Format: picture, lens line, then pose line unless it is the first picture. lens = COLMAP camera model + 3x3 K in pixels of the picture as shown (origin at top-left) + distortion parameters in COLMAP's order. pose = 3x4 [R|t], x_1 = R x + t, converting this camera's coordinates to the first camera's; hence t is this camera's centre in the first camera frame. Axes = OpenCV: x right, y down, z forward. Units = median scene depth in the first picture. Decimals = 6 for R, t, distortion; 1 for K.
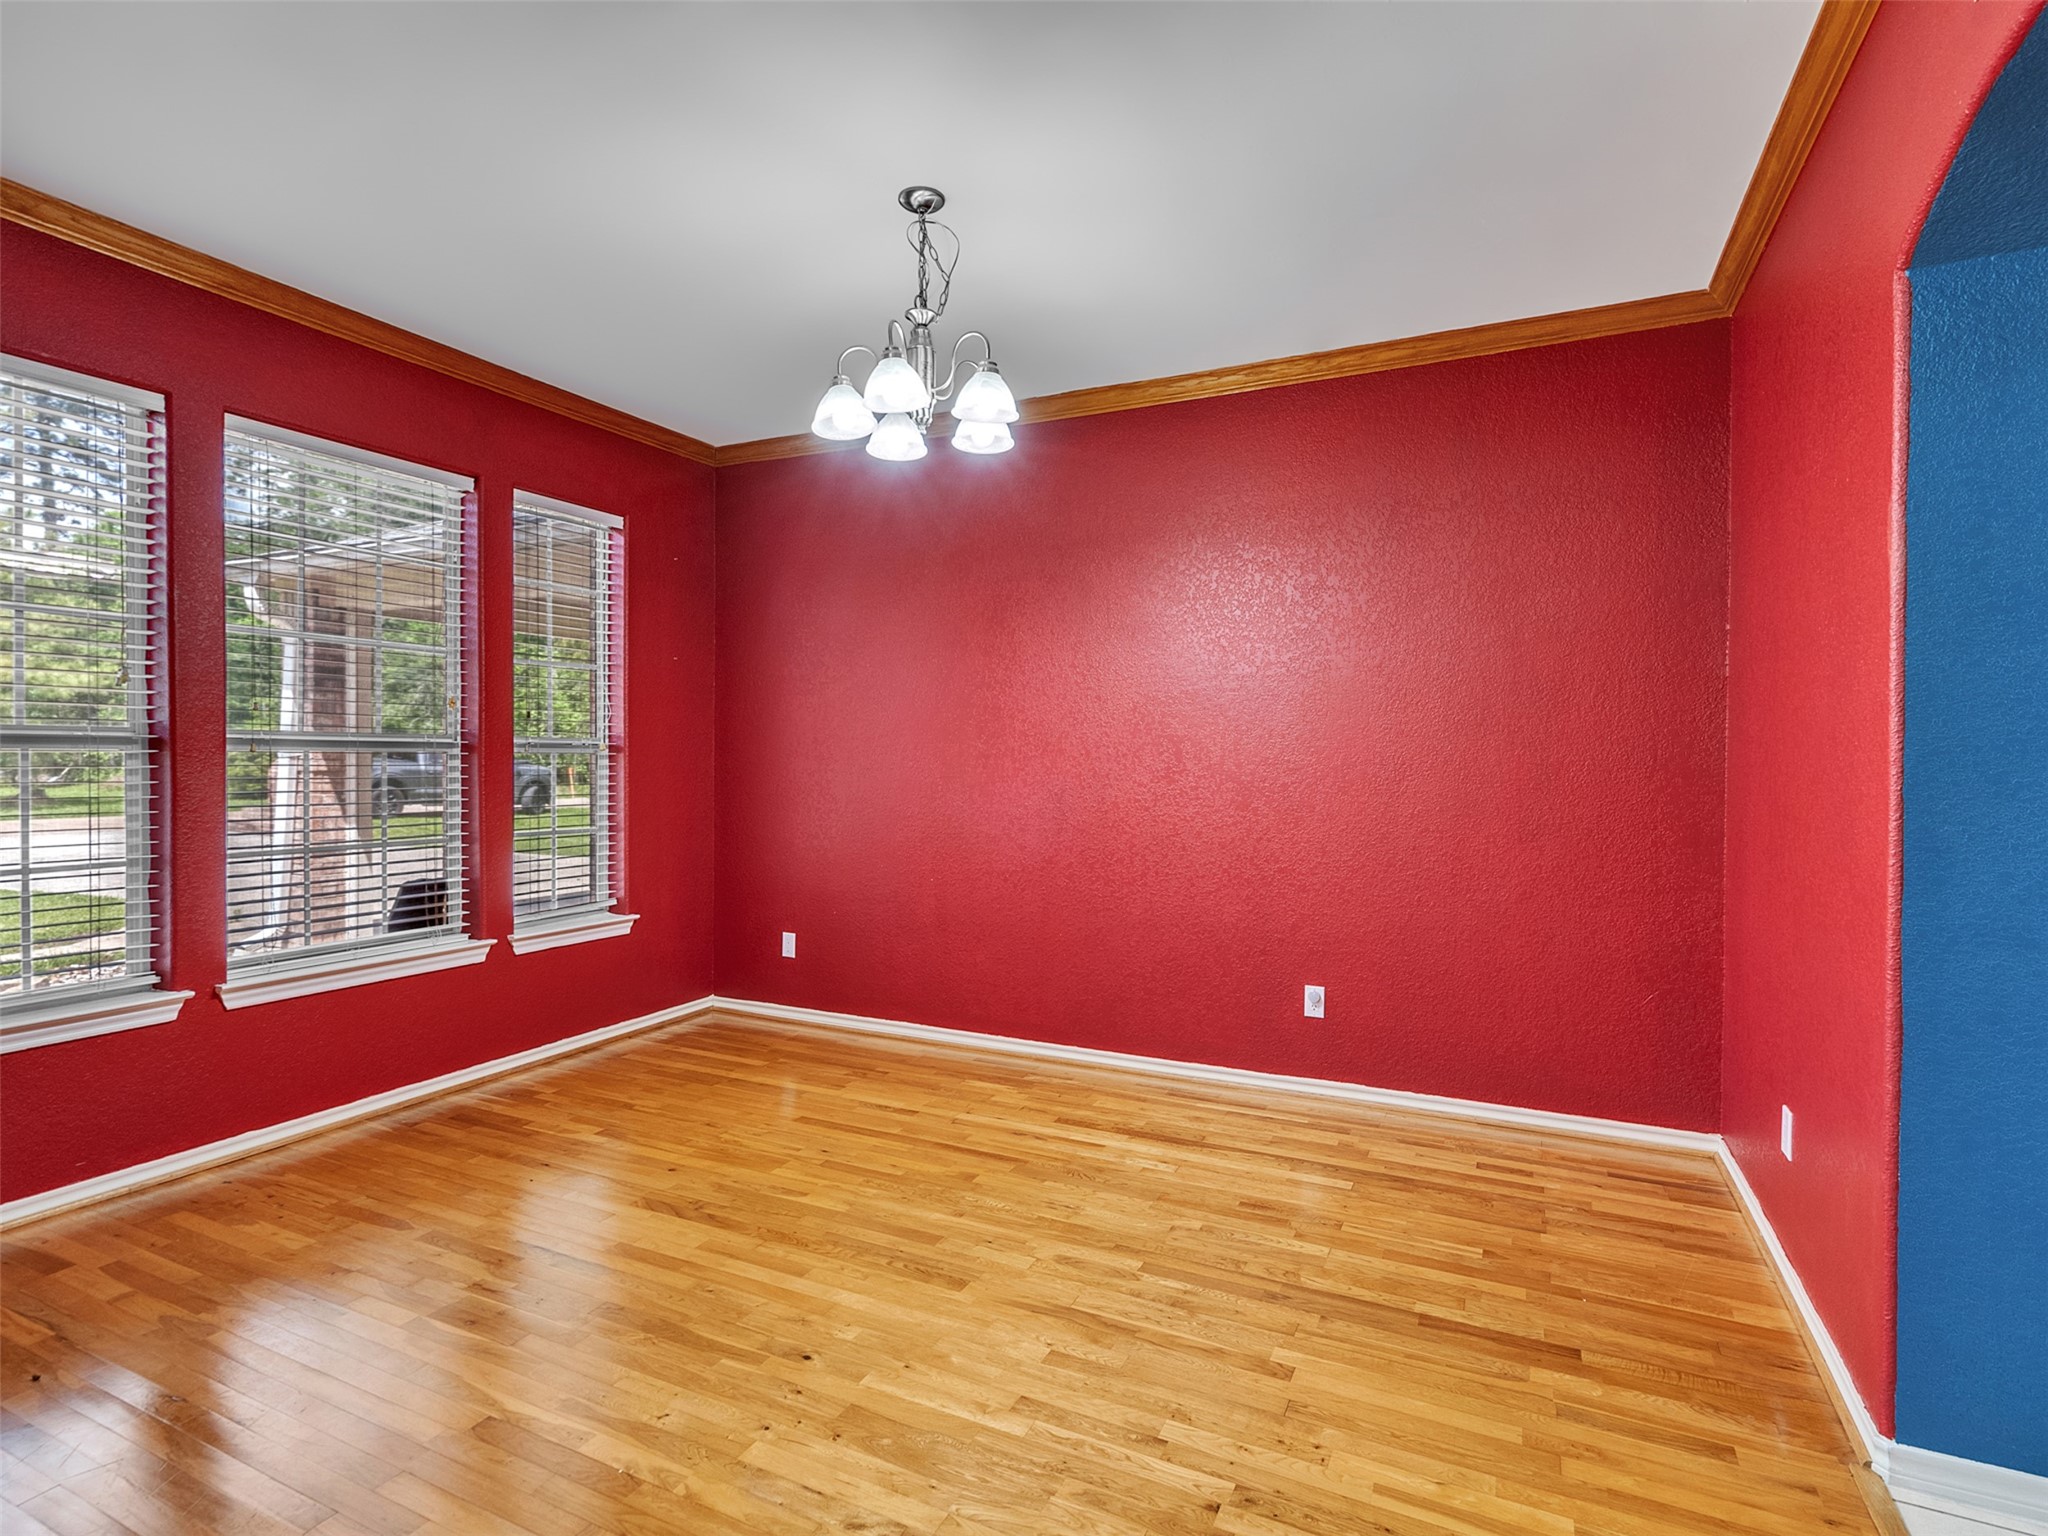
lens RADIAL K [[1044.8, 0, 1002.4], [0, 1044.8, 765.2], [0, 0, 1]] dist [-0.007594, 0.005194]
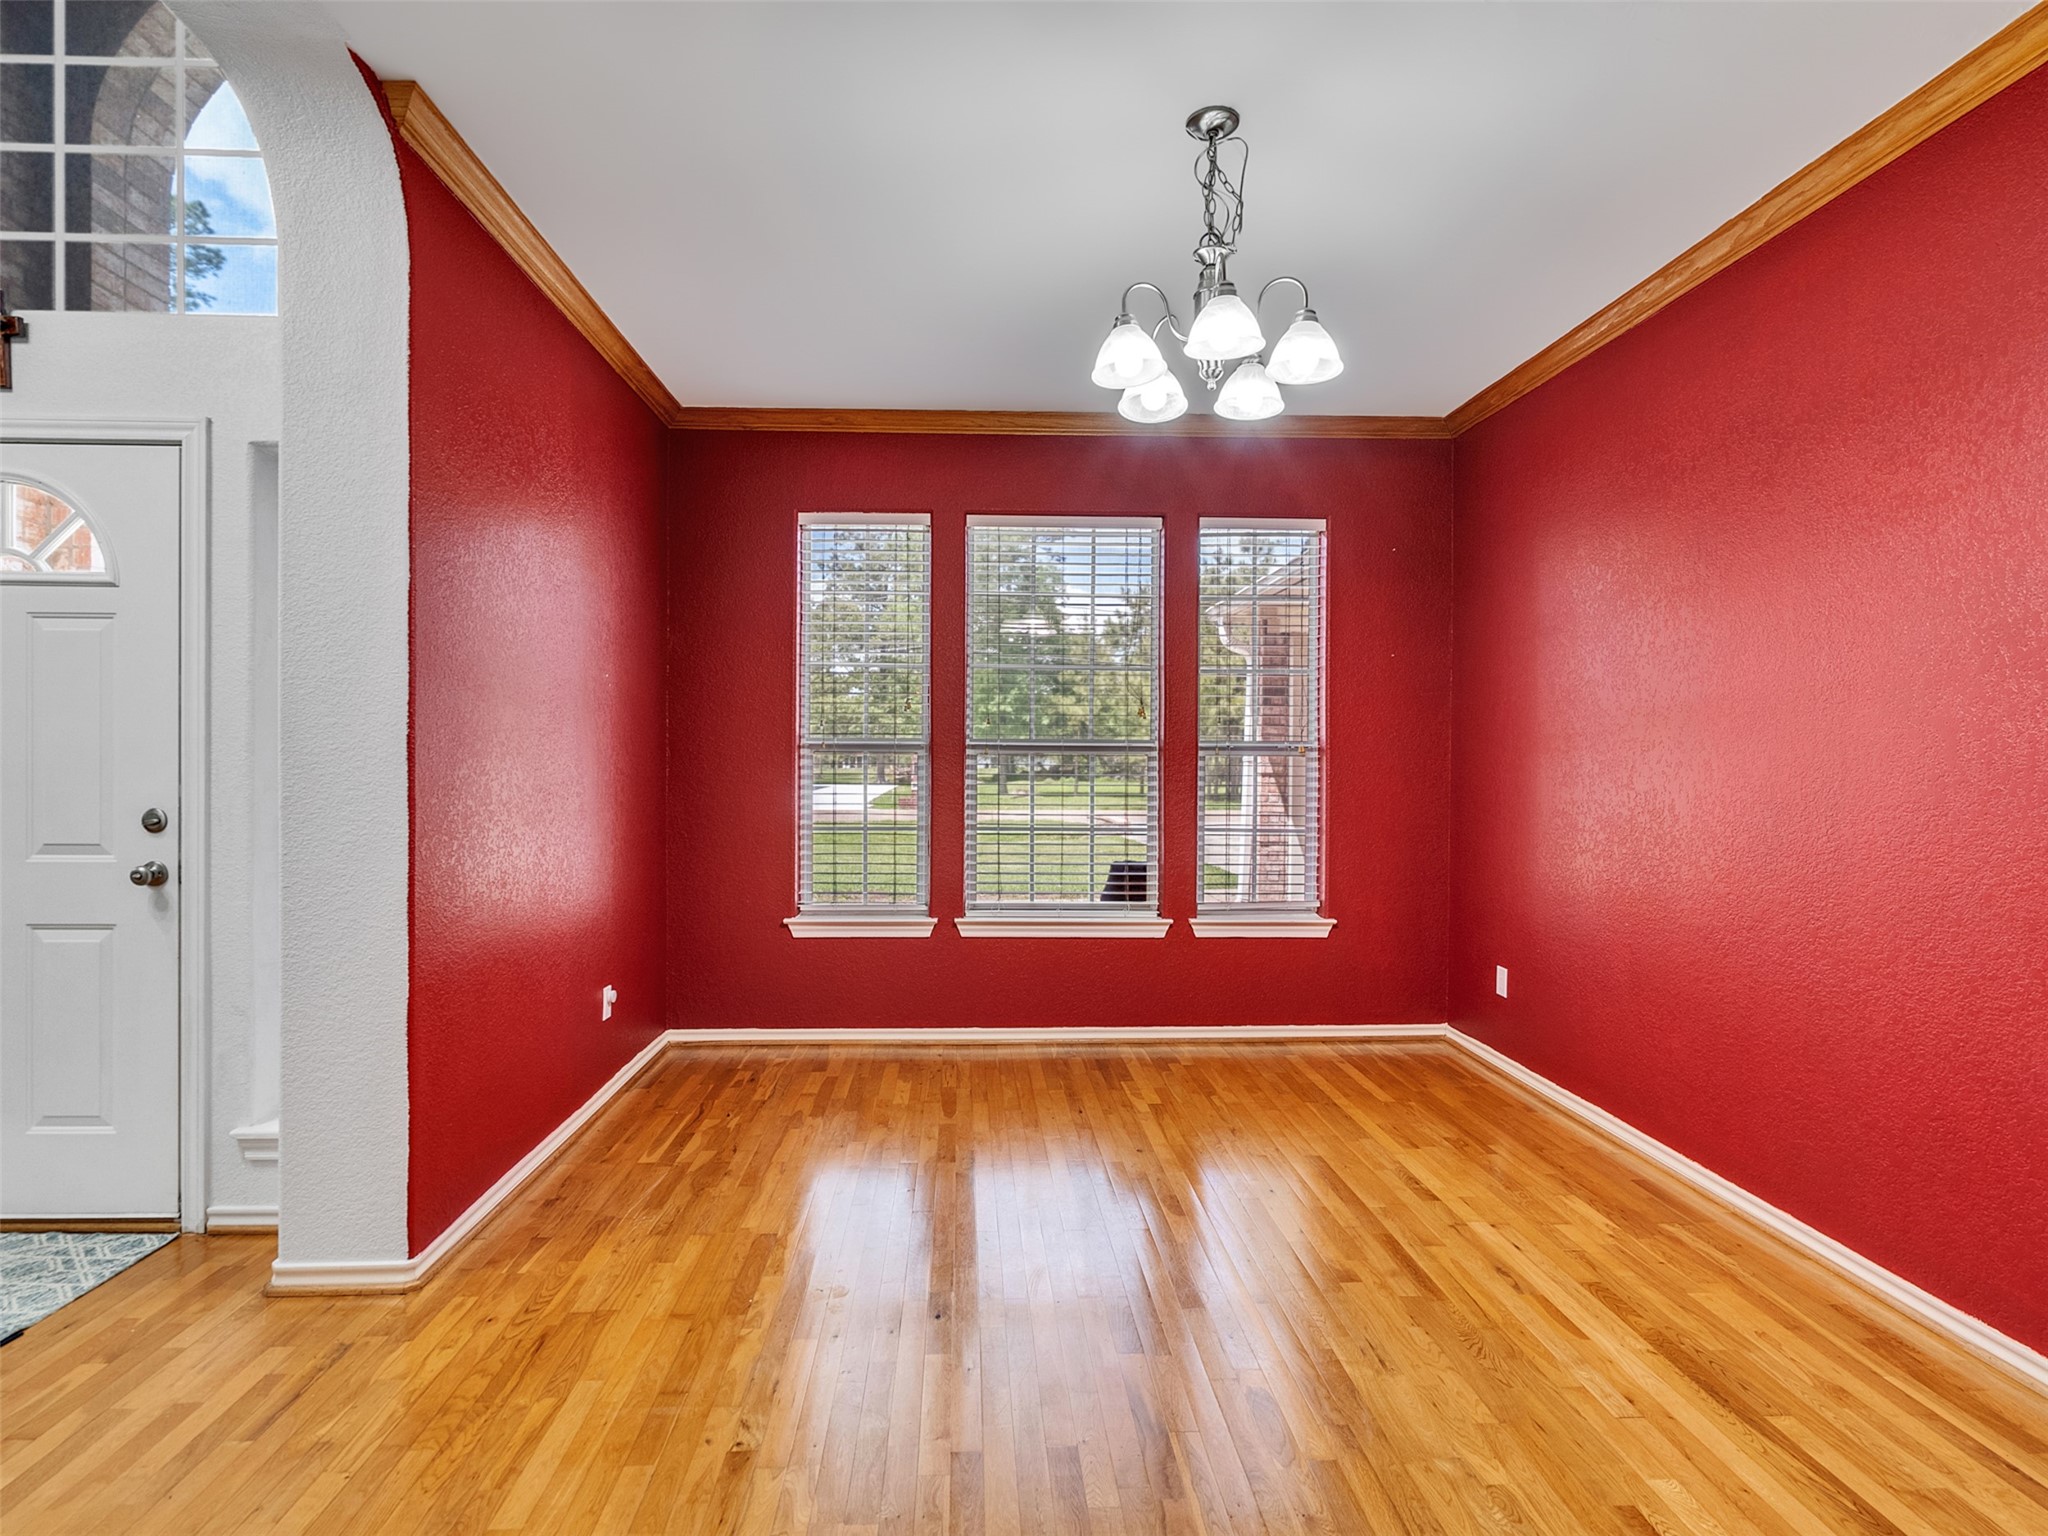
lens RADIAL K [[1044.8, 0, 1006.0], [0, 1044.8, 762.6], [0, 0, 1]] dist [-0.007594, 0.005194]
pose [[0.478423, 0.000950, -0.878129, 0.425636], [-0.010382, 0.999936, -0.004575, 0.003396], [0.878068, 0.011306, 0.478402, 0.297159]]
